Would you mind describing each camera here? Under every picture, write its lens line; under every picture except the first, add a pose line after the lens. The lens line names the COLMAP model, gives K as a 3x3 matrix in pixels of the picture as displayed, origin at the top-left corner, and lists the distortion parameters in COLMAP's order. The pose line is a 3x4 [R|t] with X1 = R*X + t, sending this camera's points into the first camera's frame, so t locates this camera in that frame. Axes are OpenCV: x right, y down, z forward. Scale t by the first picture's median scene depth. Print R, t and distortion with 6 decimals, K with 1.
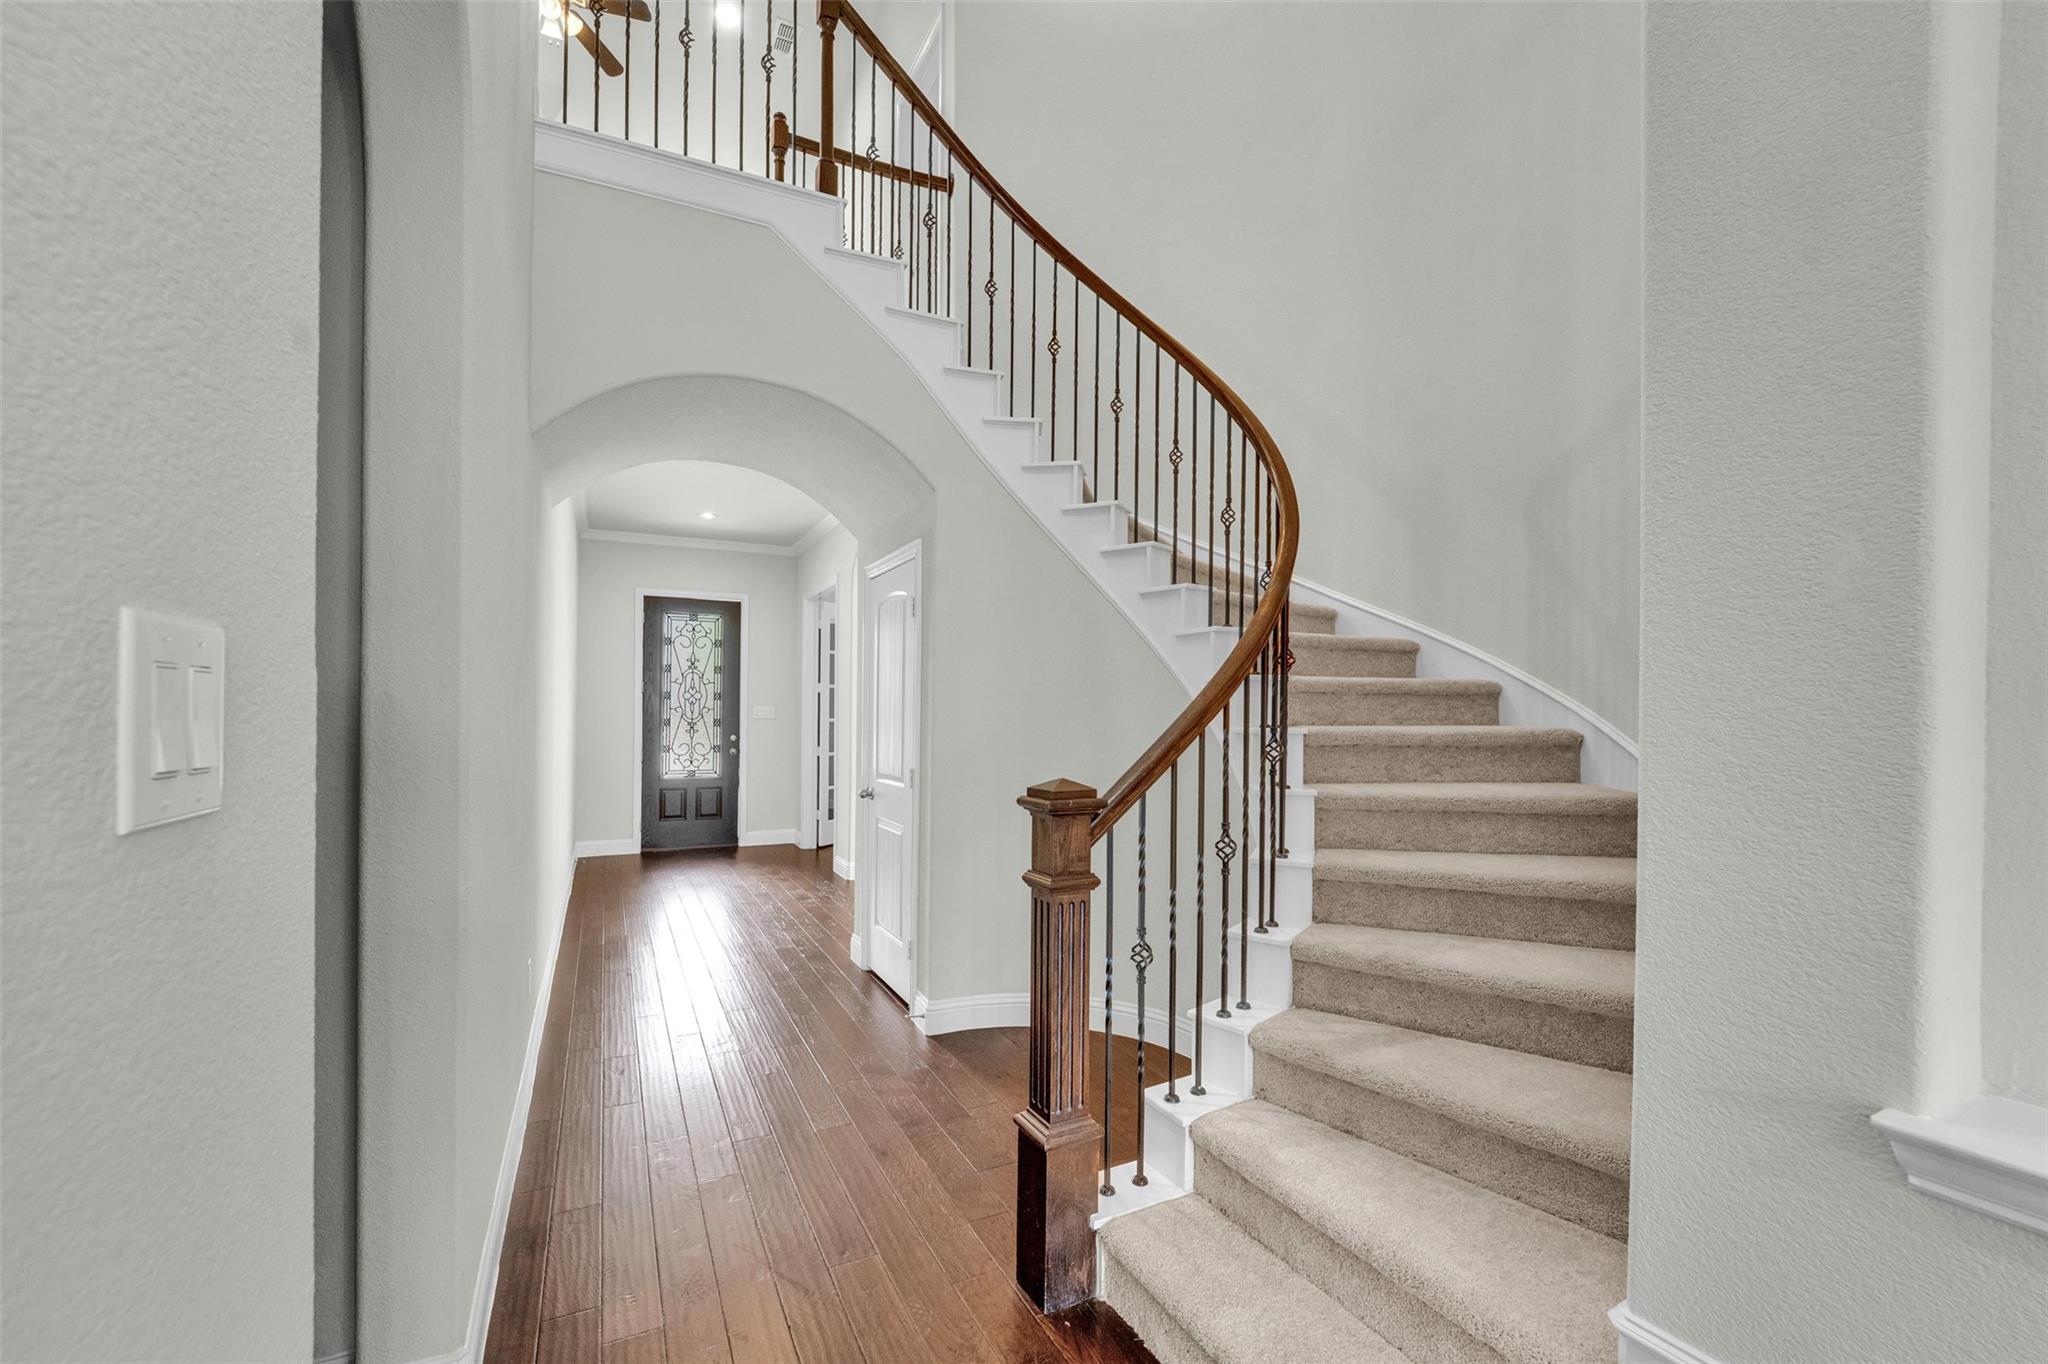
lens RADIAL K [[844.3, 0, 1024.0], [0, 844.3, 682.0], [0, 0, 1]] dist [-0.031282, -0.000191]
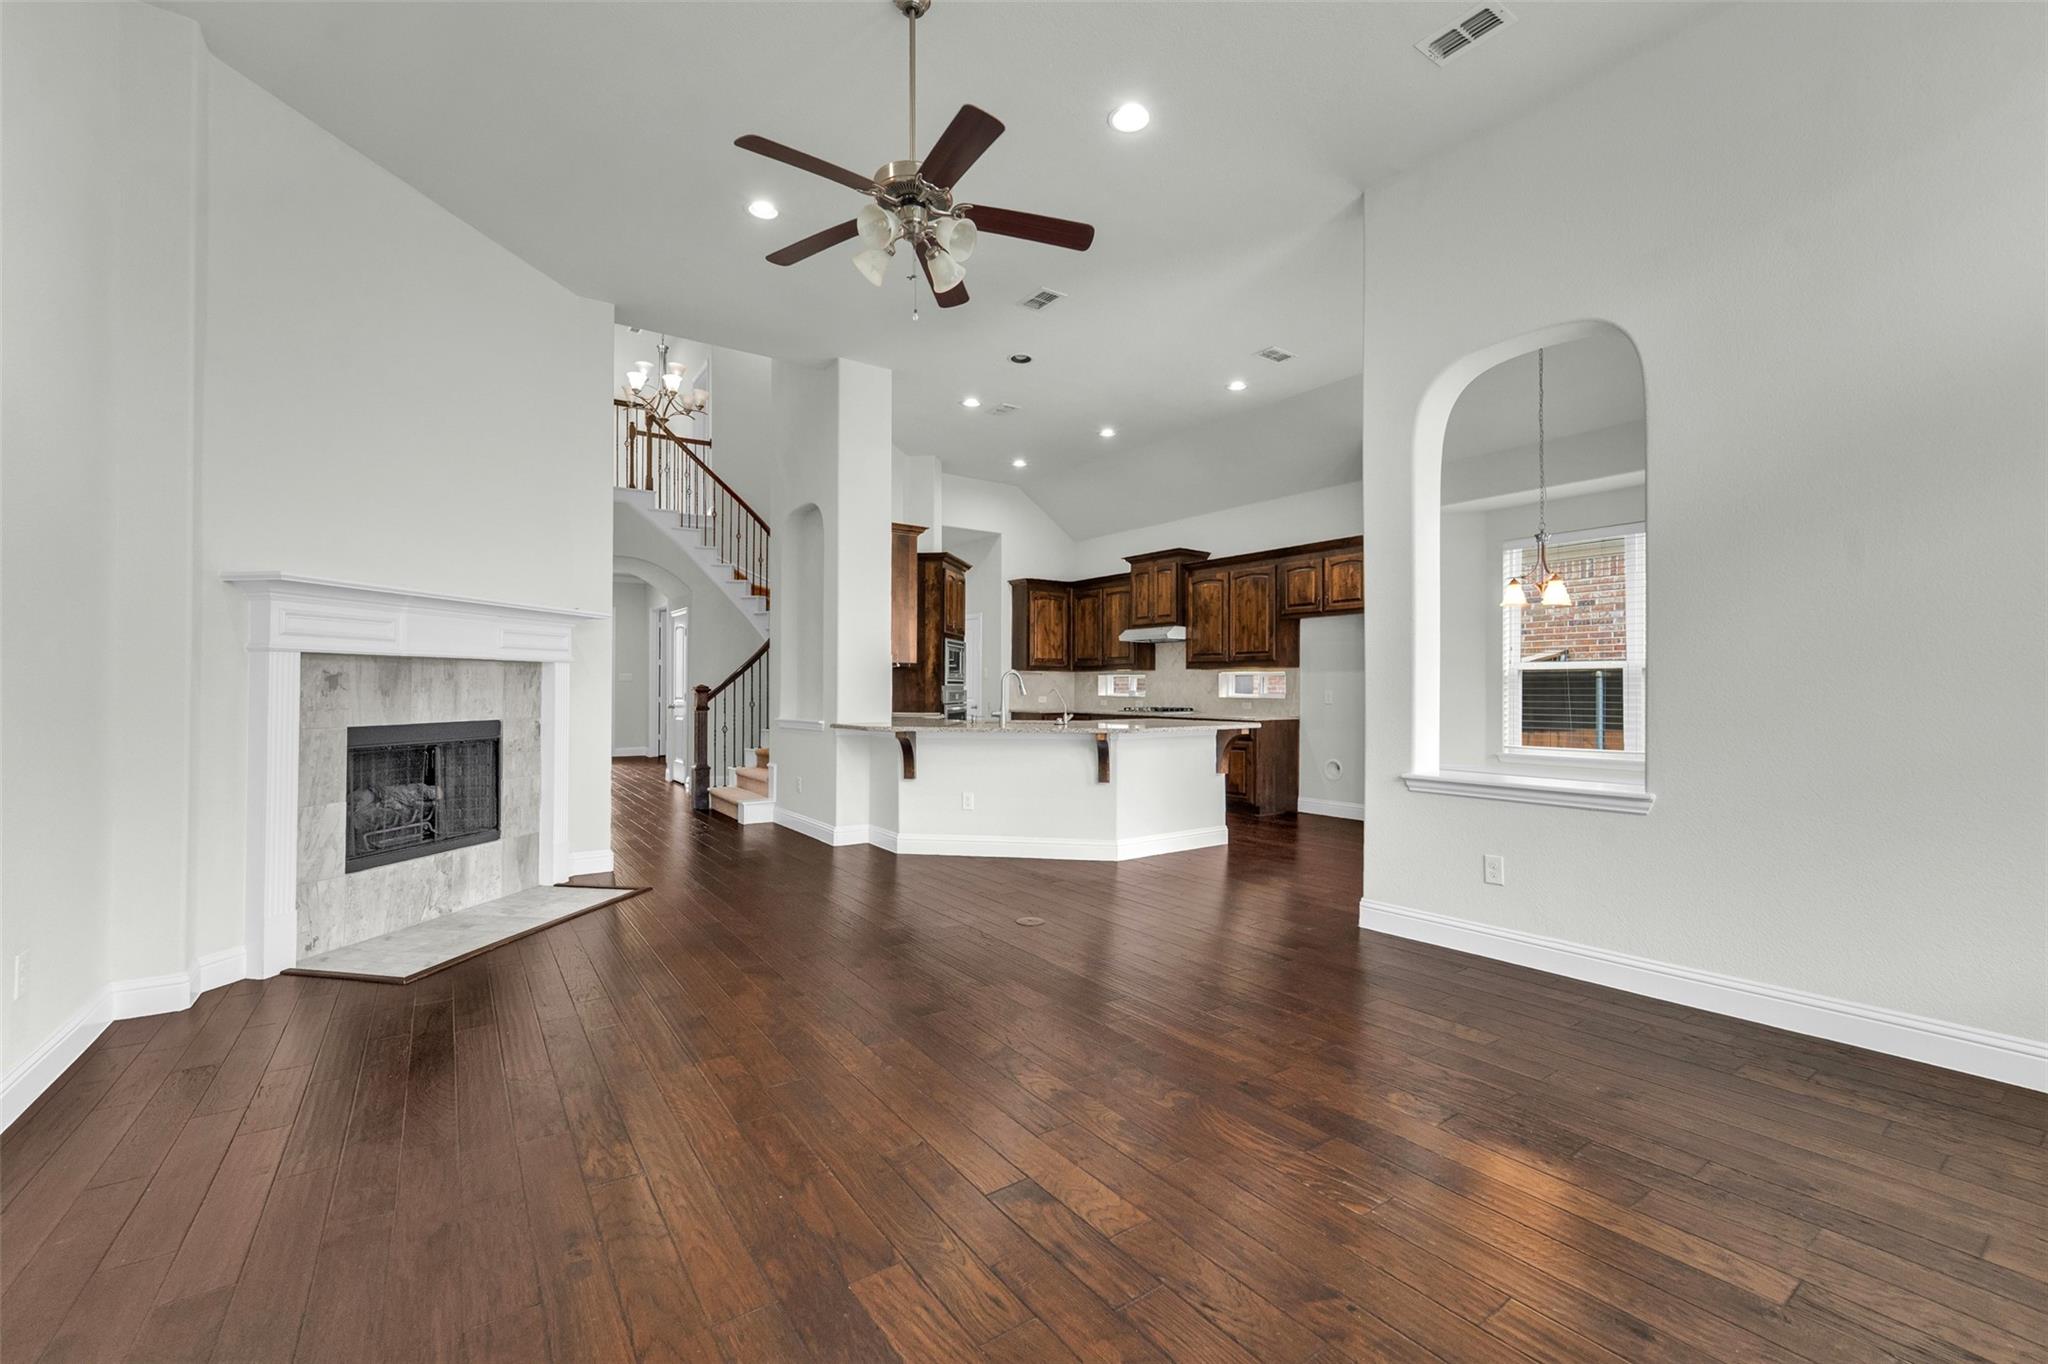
lens RADIAL K [[844.3, 0, 1024.0], [0, 844.3, 682.0], [0, 0, 1]] dist [-0.031282, -0.000191]
pose [[0.989393, 0.003916, 0.145212, 0.568130], [-0.007745, 0.999637, 0.025813, -0.007853], [-0.145058, -0.026664, 0.989064, -1.863813]]
